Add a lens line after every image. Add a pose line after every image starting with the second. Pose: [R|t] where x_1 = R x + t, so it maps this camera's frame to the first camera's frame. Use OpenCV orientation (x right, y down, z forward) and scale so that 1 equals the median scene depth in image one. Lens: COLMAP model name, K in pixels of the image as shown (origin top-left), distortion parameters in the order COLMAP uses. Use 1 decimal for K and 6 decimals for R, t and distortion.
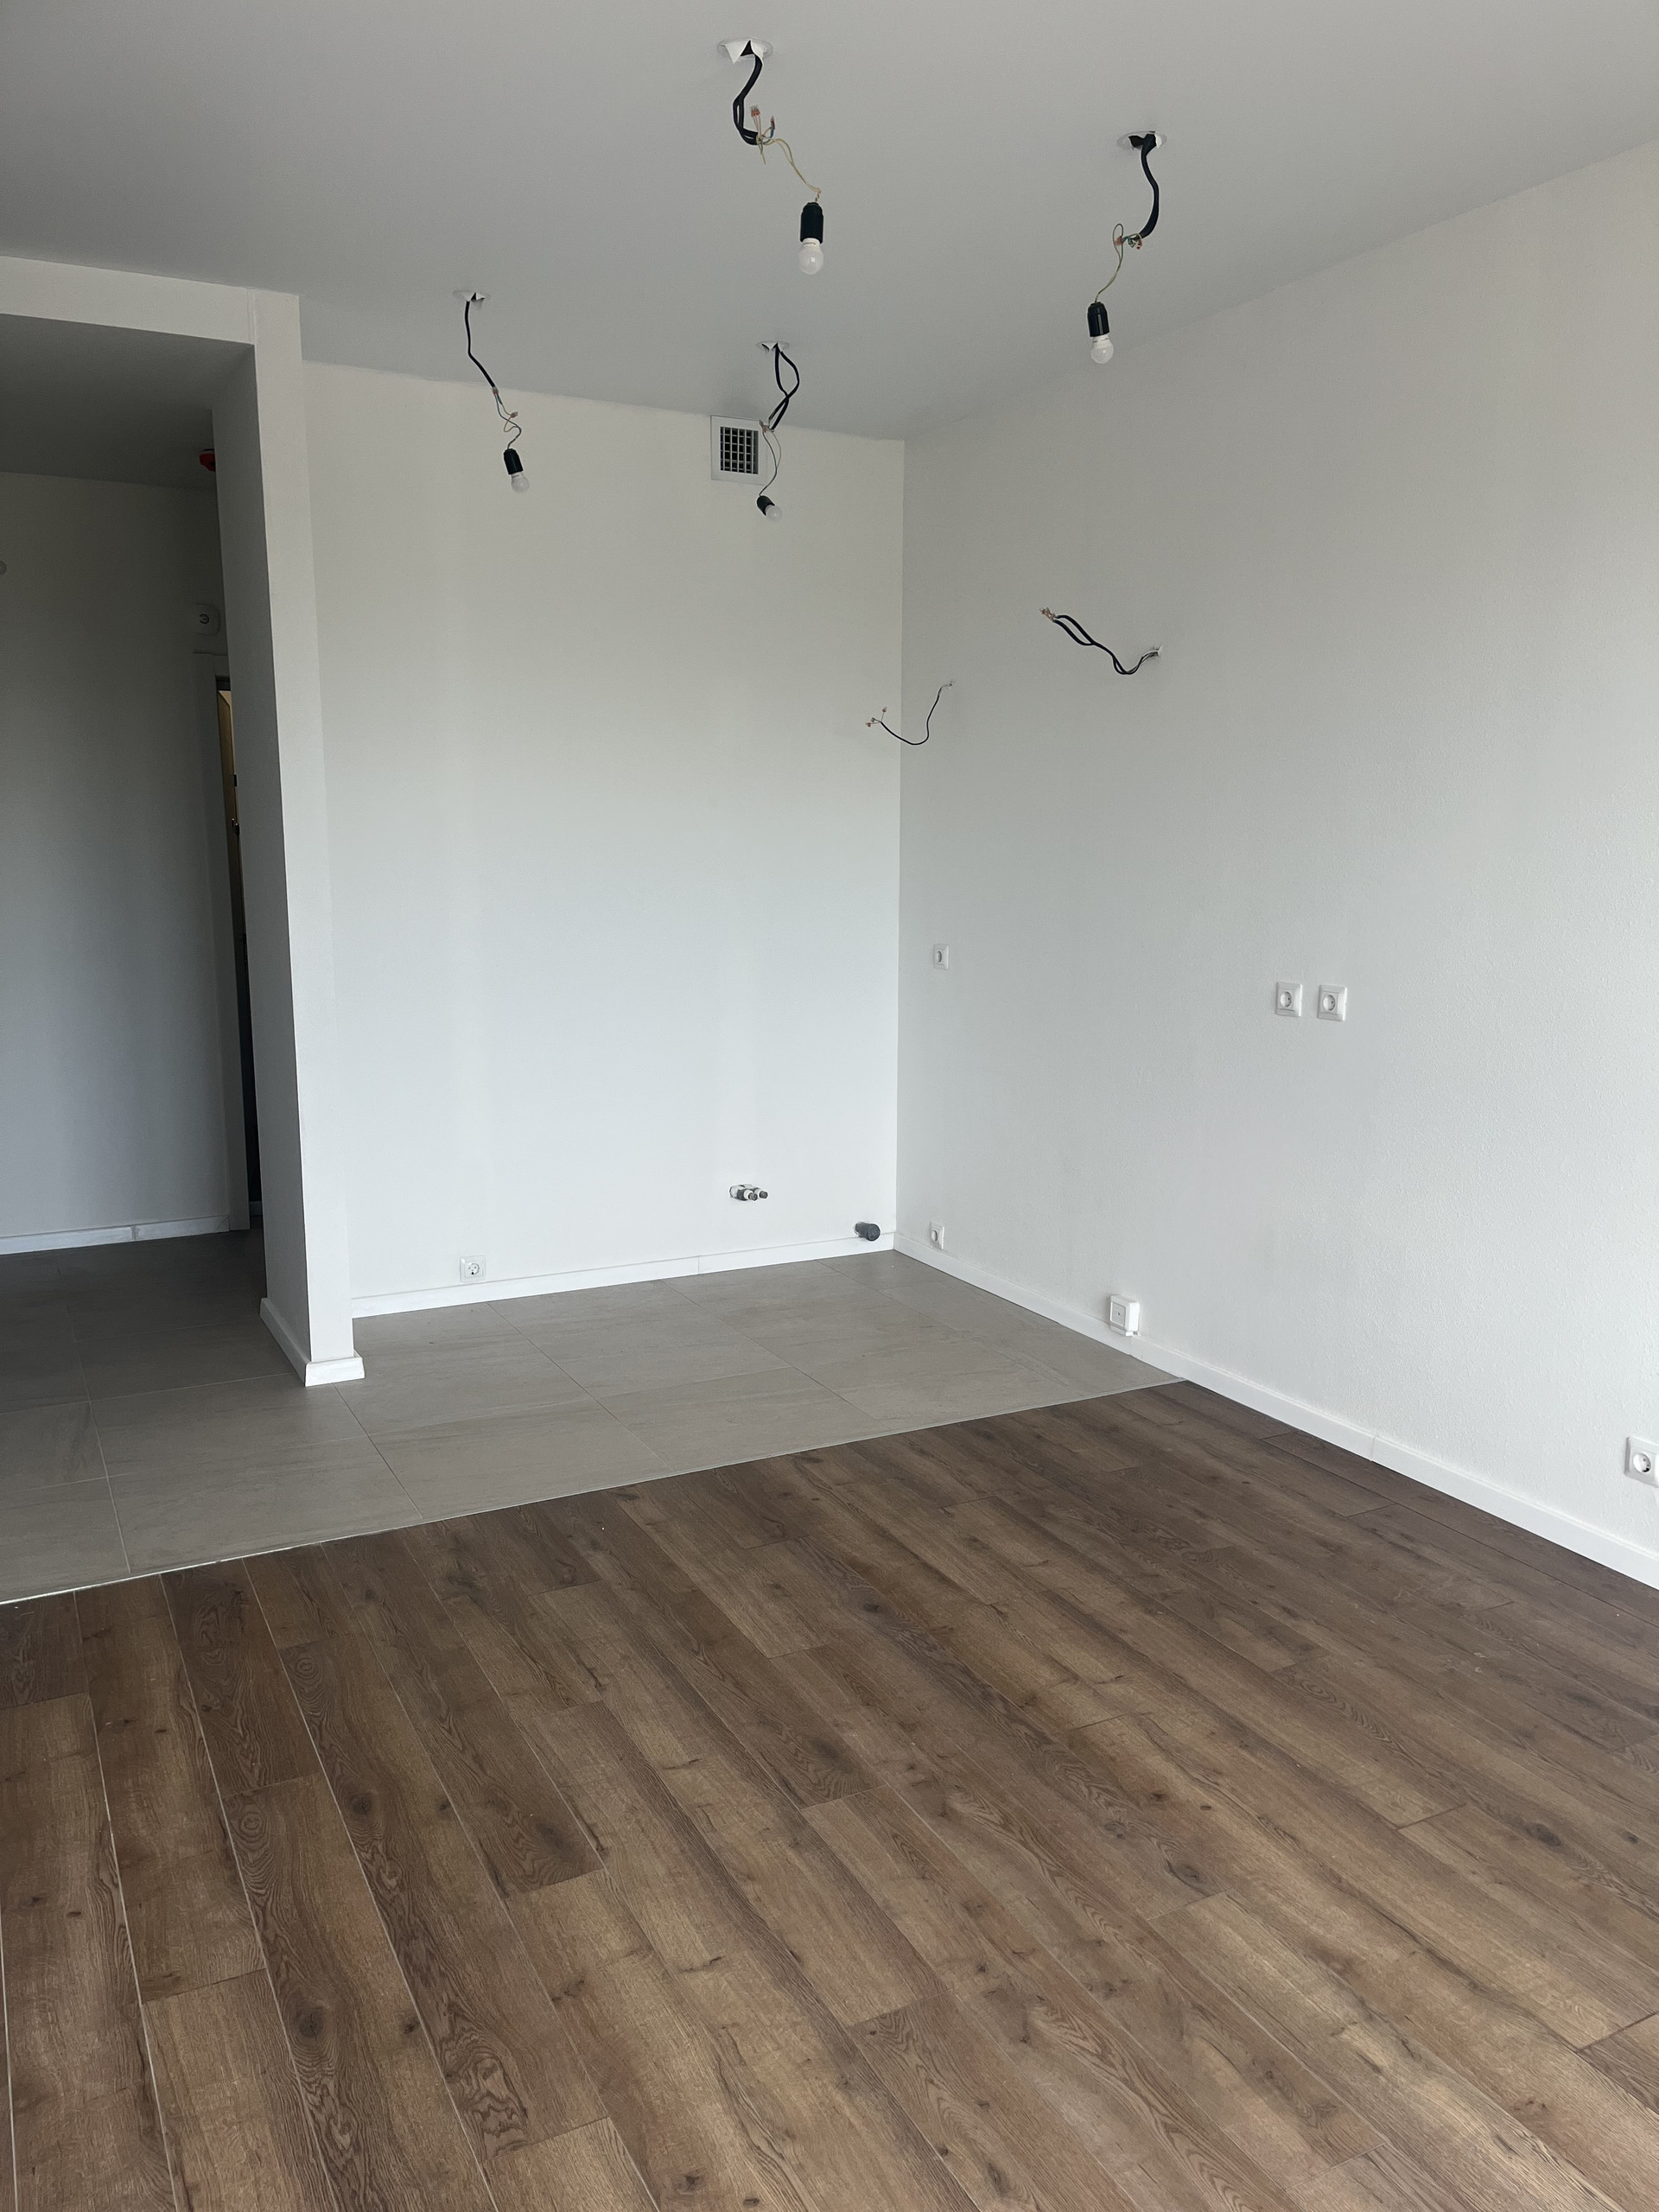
lens RADIAL K [[1647.2, 0, 834.4], [0, 1647.2, 1122.7], [0, 0, 1]] dist [0.057750, -0.073196]
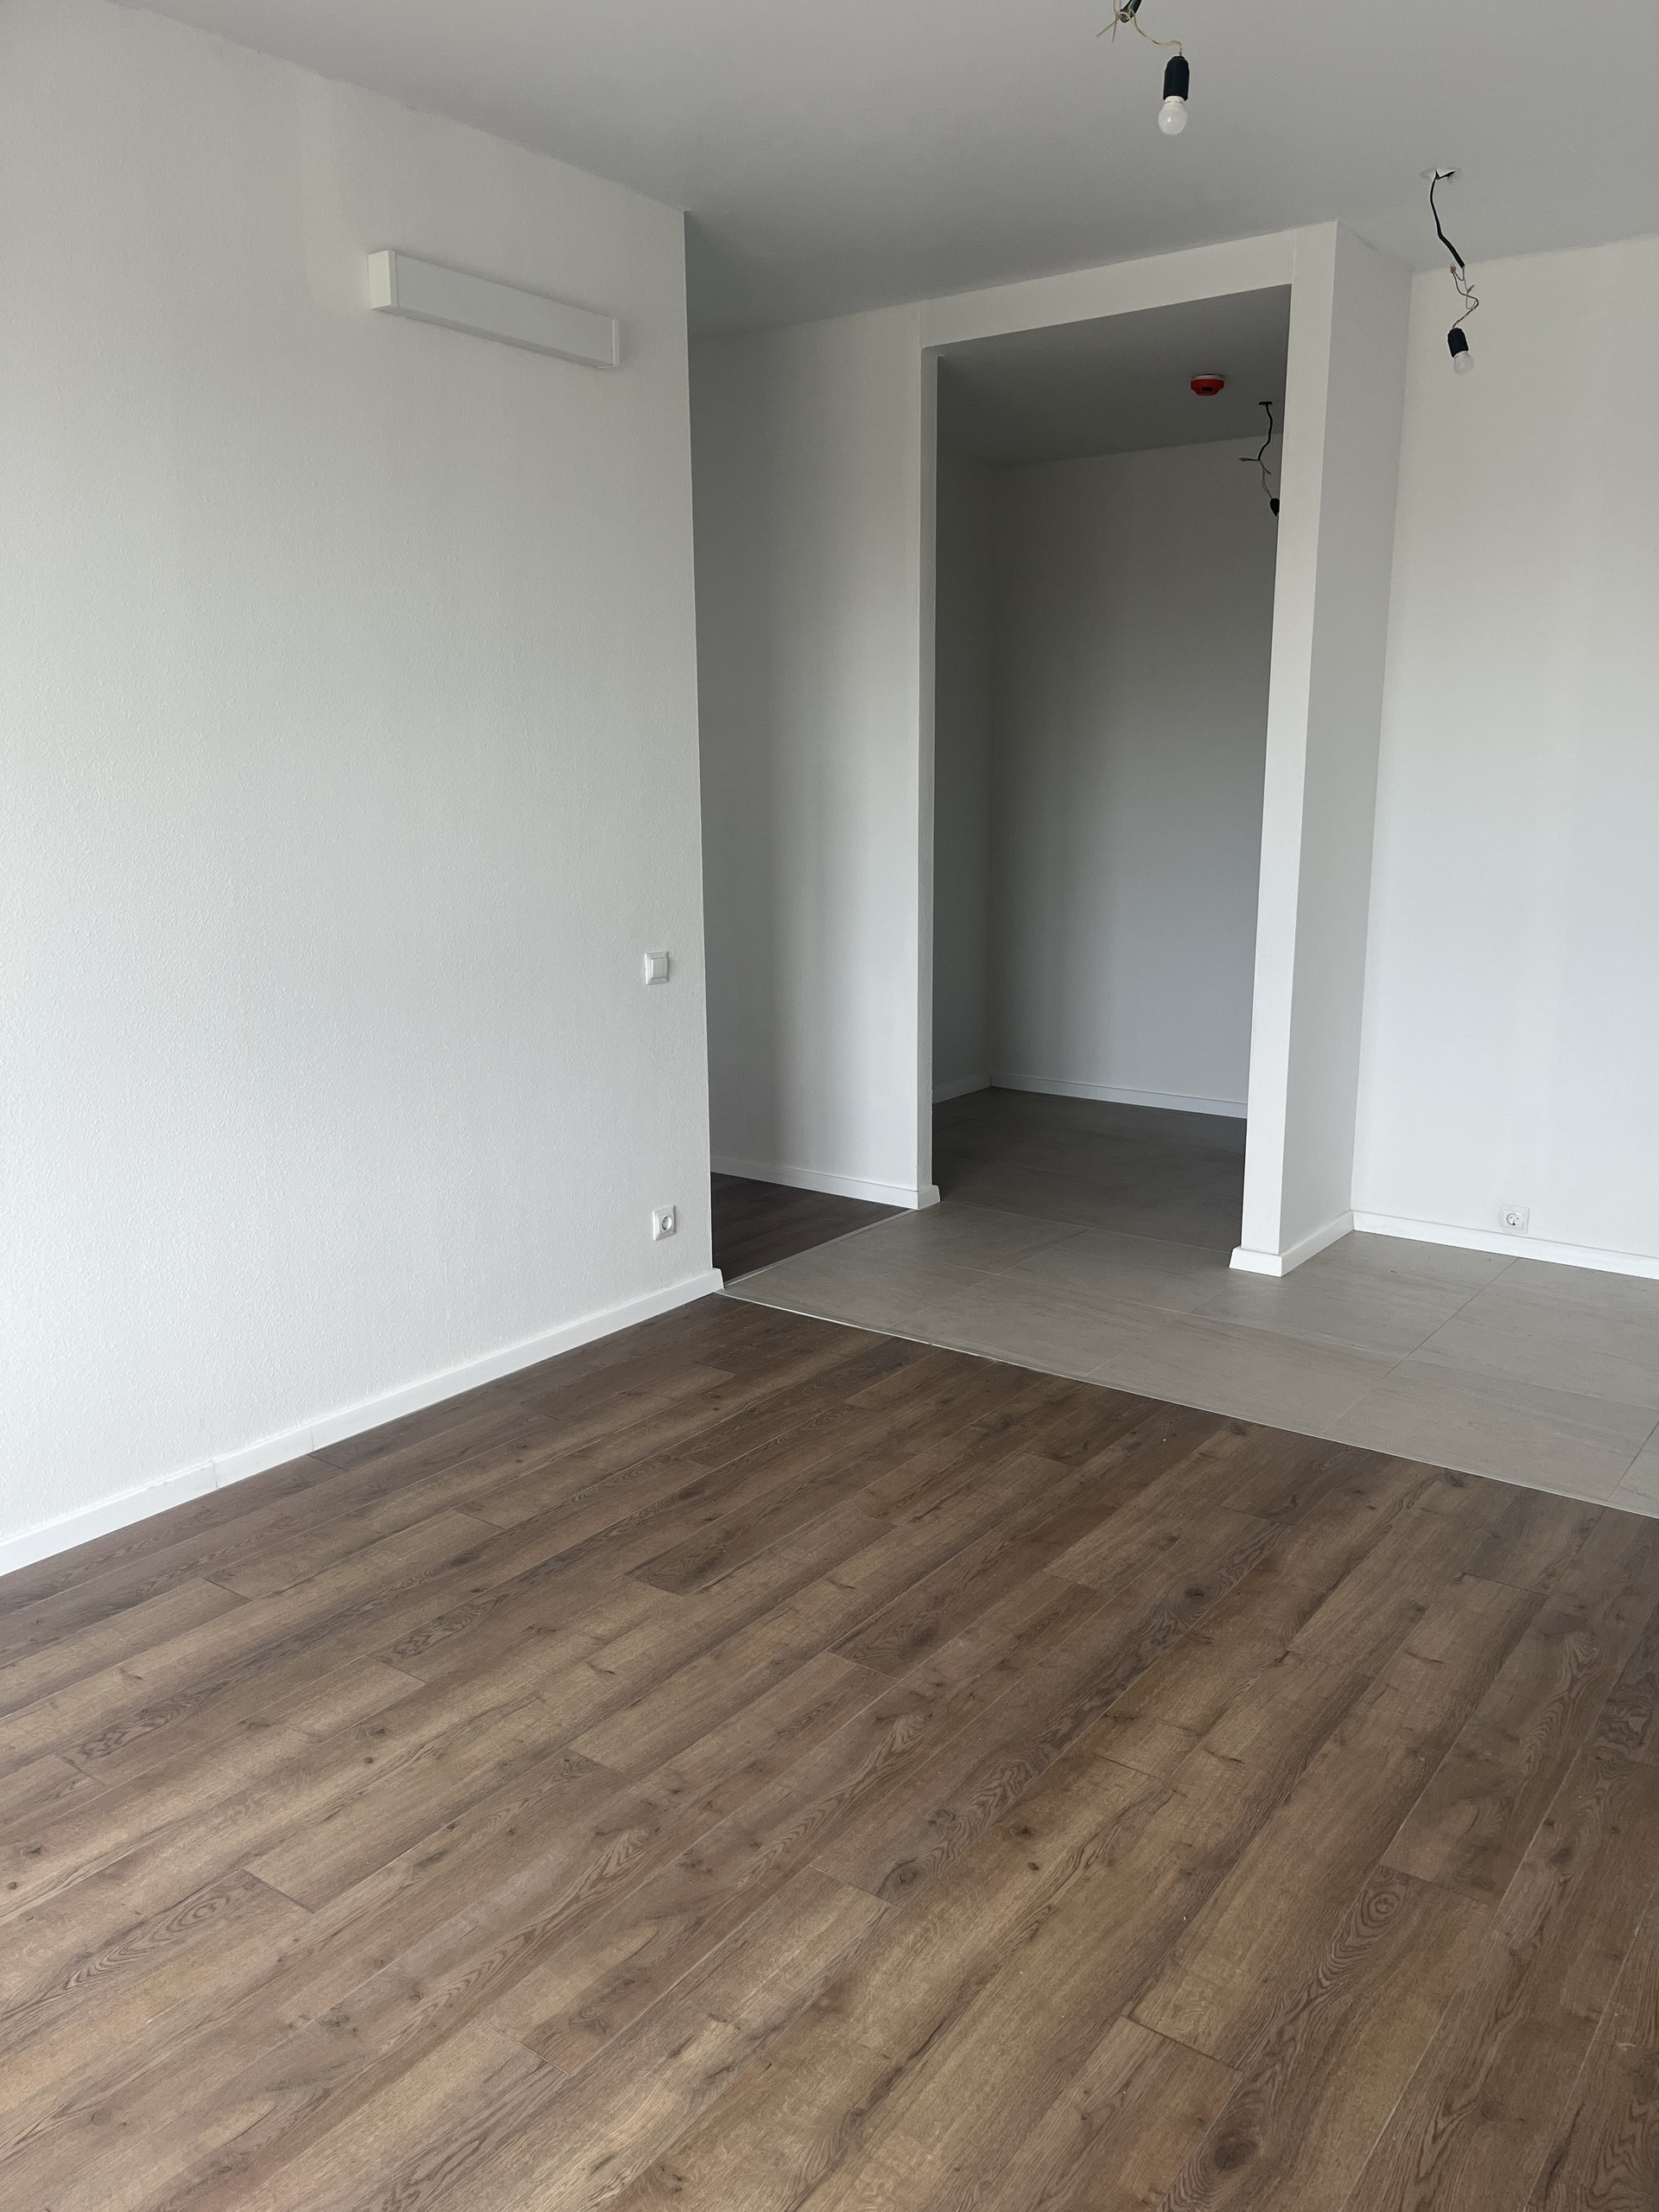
lens RADIAL K [[1647.2, 0, 853.8], [0, 1647.2, 1112.0], [0, 0, 1]] dist [0.057750, -0.073196]
pose [[0.452041, 0.180260, -0.873594, 0.808366], [-0.145264, 0.981170, 0.127291, -0.068823], [0.880090, 0.069361, 0.469714, 0.444091]]
